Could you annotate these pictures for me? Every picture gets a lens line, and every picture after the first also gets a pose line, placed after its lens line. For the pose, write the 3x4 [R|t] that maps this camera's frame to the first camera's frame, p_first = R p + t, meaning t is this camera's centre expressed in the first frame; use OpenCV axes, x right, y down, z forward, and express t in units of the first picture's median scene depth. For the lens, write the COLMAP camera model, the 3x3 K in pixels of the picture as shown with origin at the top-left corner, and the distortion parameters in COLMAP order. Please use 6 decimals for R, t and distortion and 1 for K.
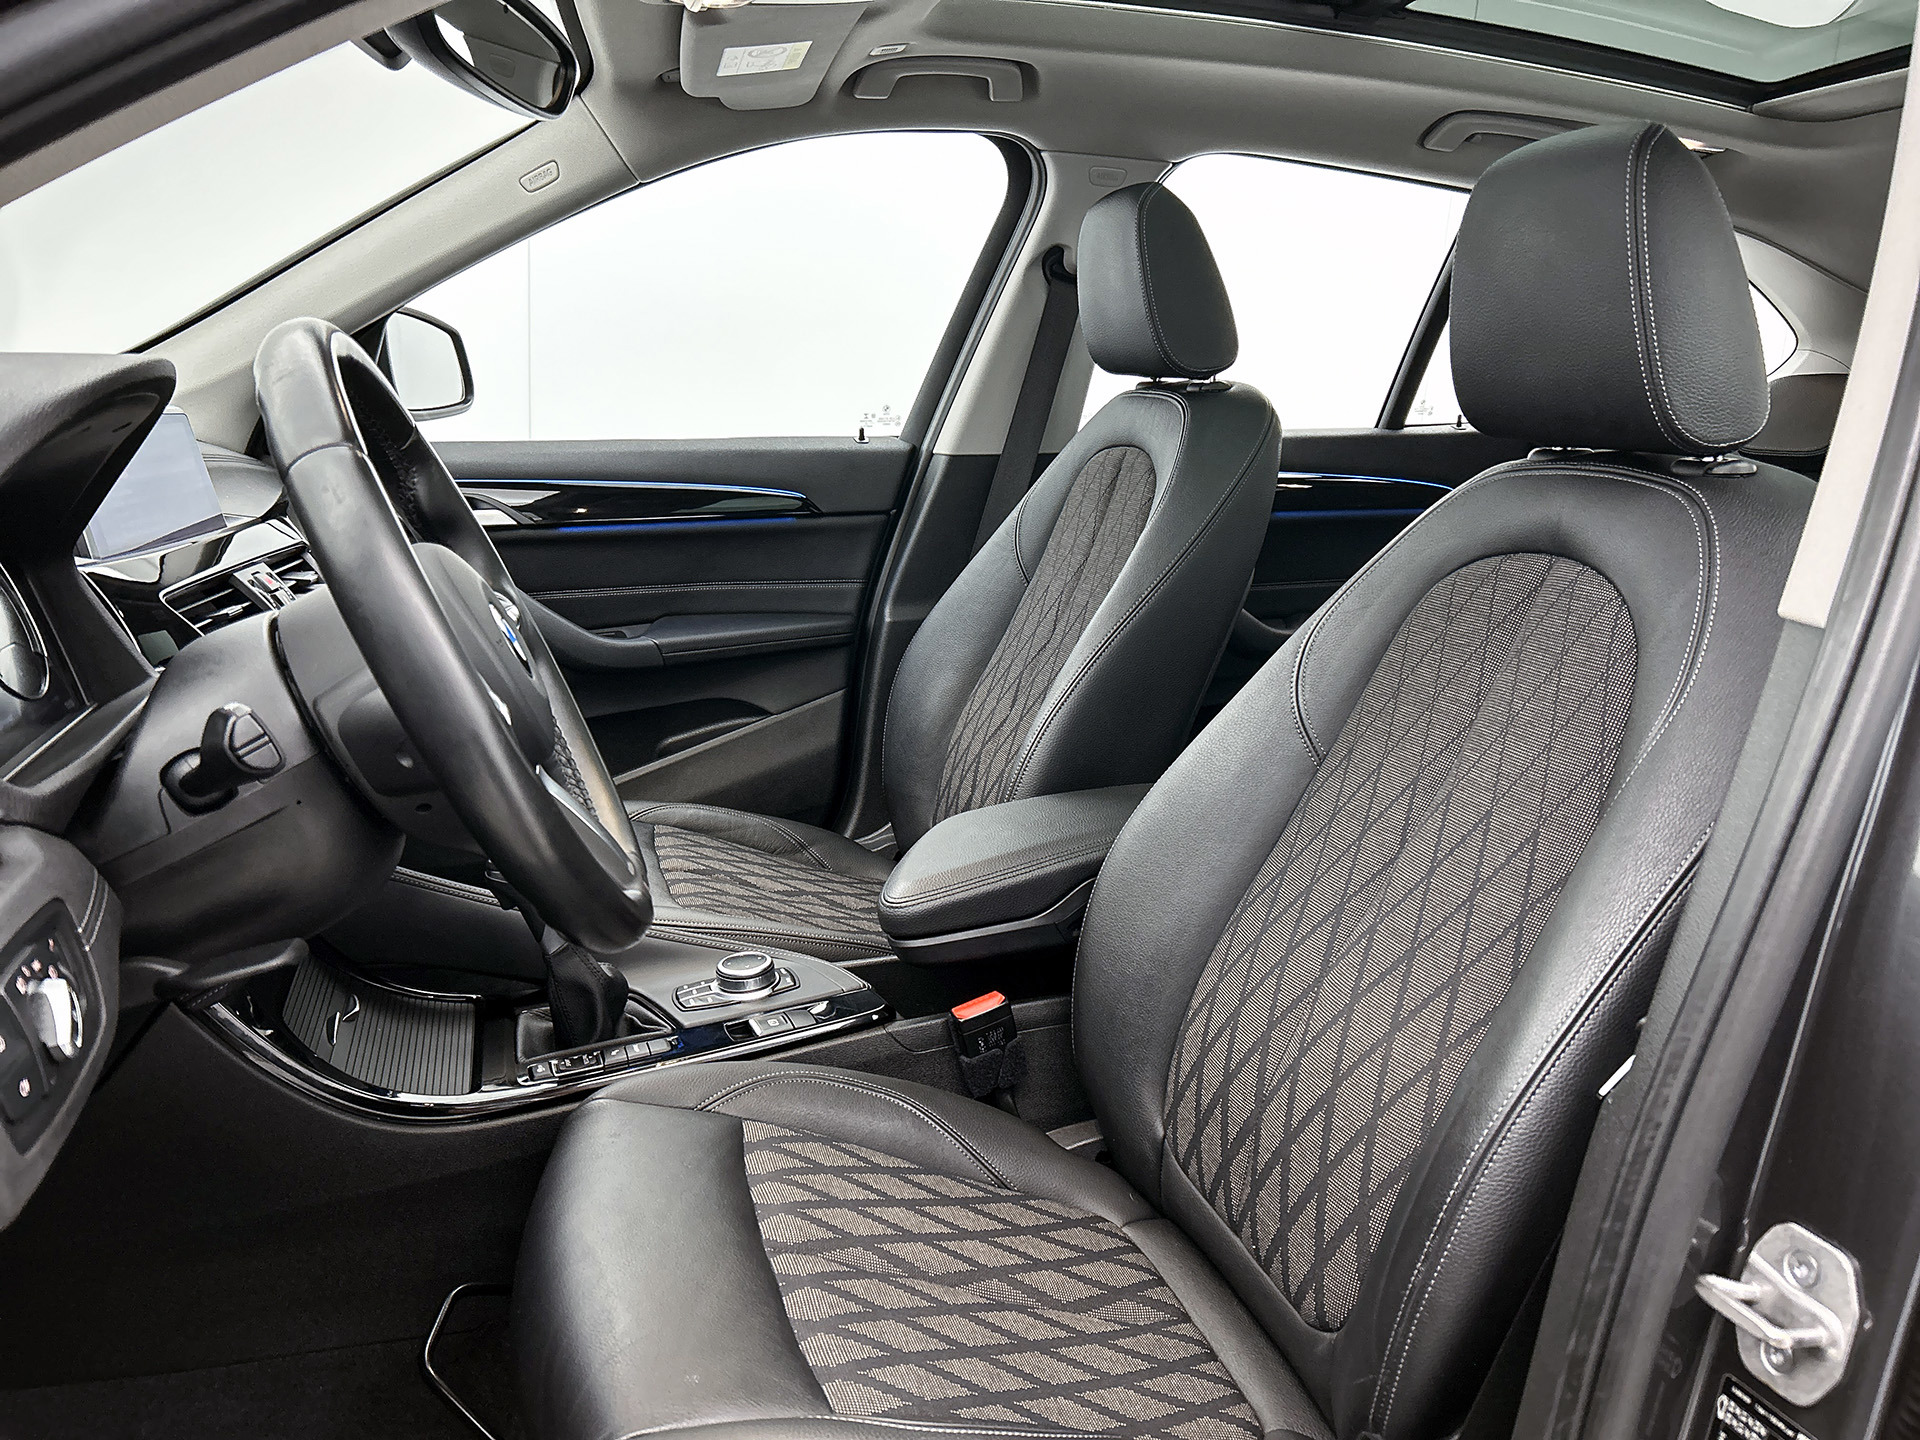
lens RADIAL K [[1465.0, 0, 952.6], [0, 1465.0, 730.3], [0, 0, 1]] dist [0.049906, -0.082884]
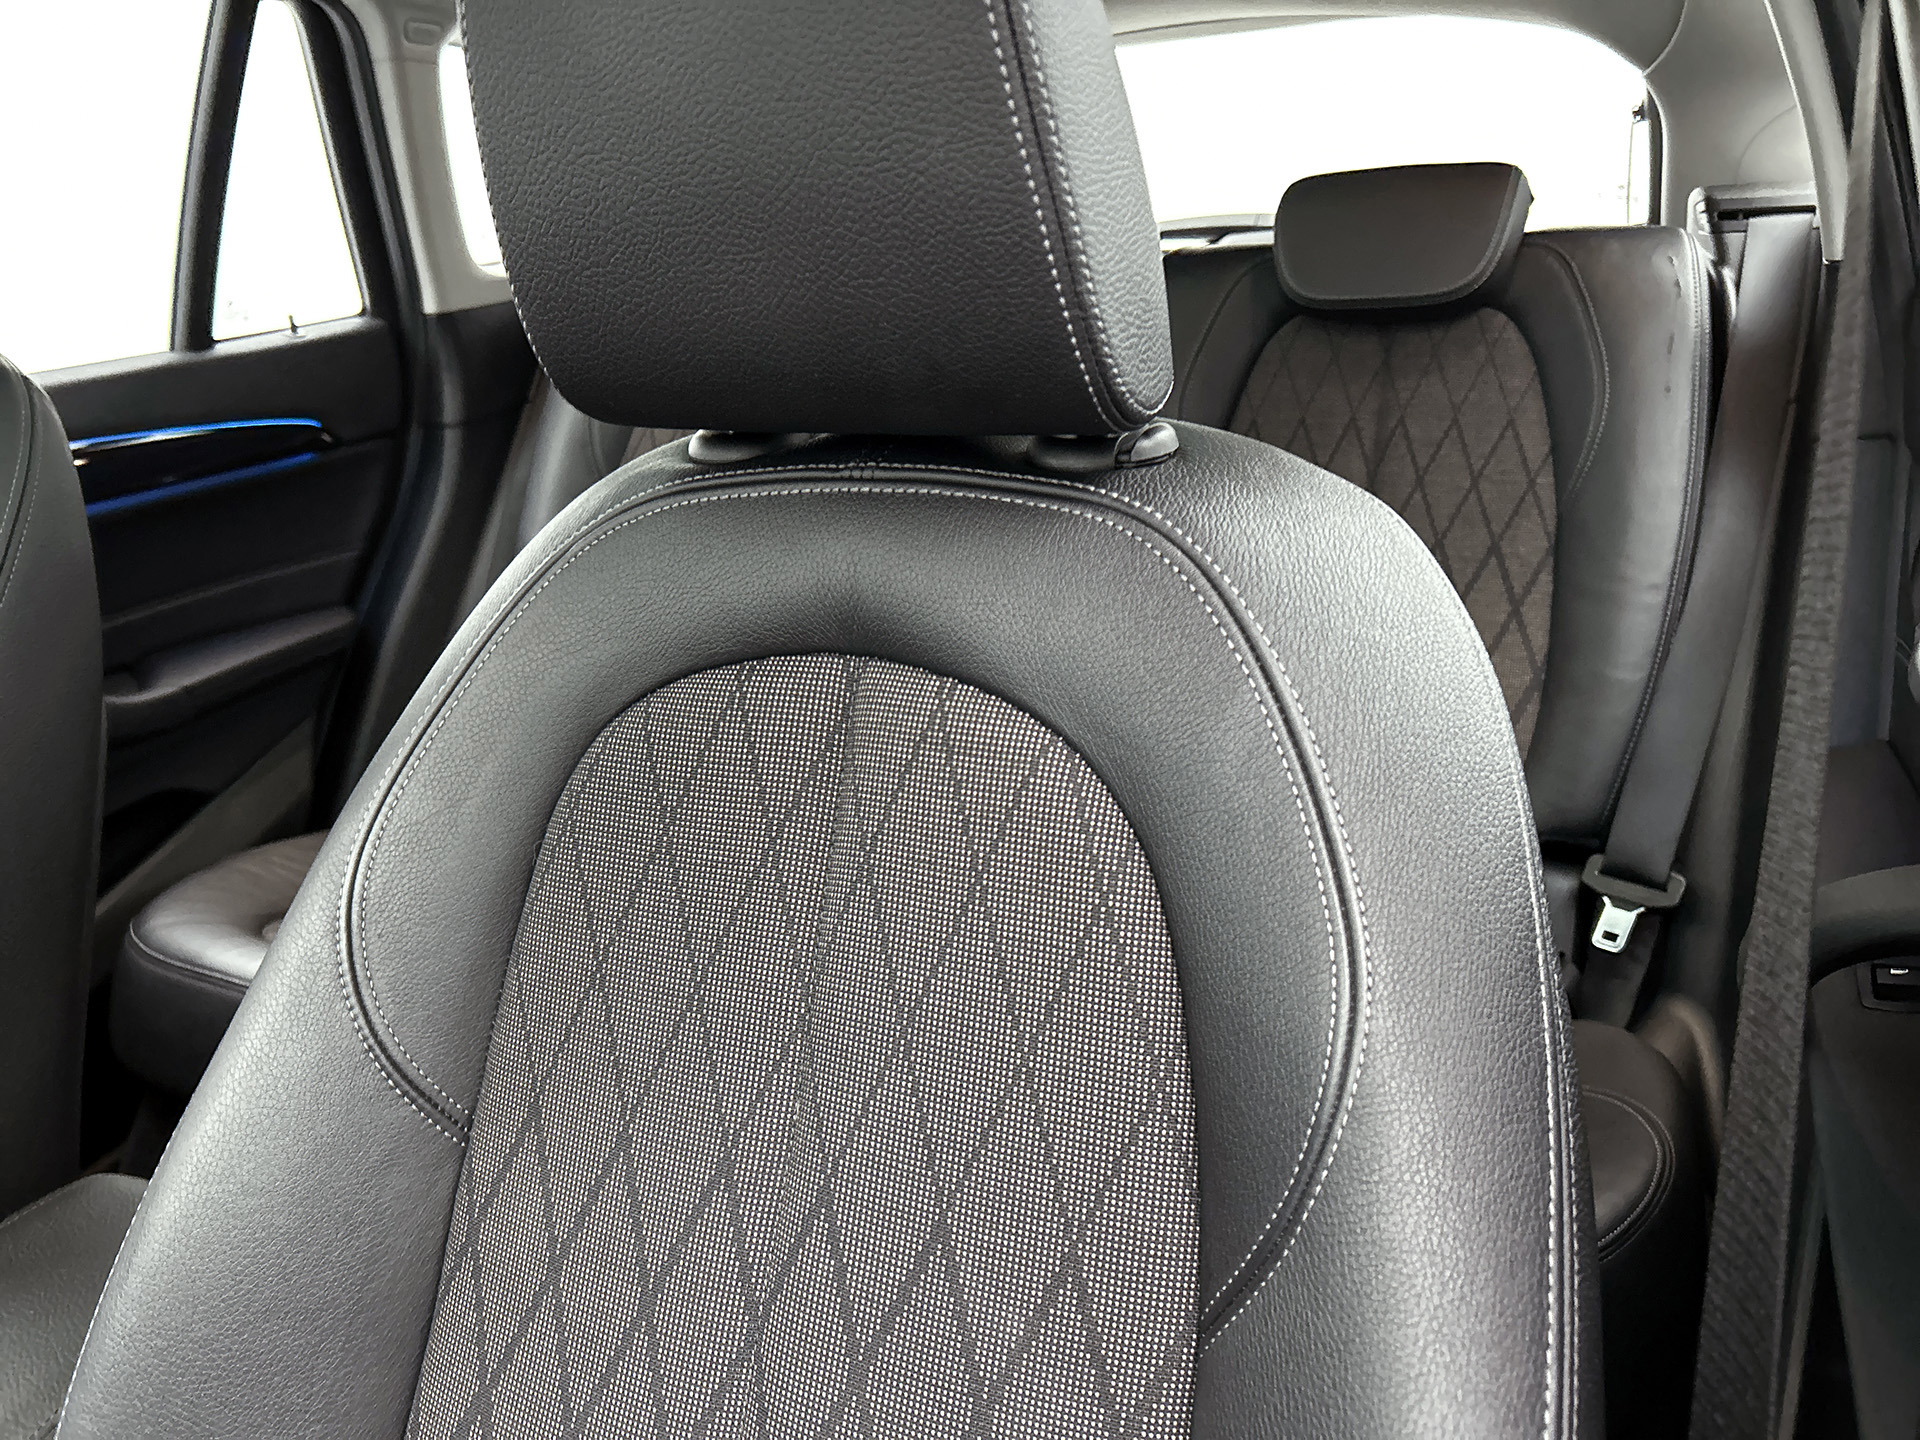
lens RADIAL K [[1465.0, 0, 952.6], [0, 1465.0, 730.3], [0, 0, 1]] dist [0.049906, -0.082884]
pose [[0.688029, -0.315832, 0.653350, 0.096973], [0.249682, 0.948384, 0.195518, -0.178005], [-0.681377, 0.028607, 0.731373, 0.597708]]
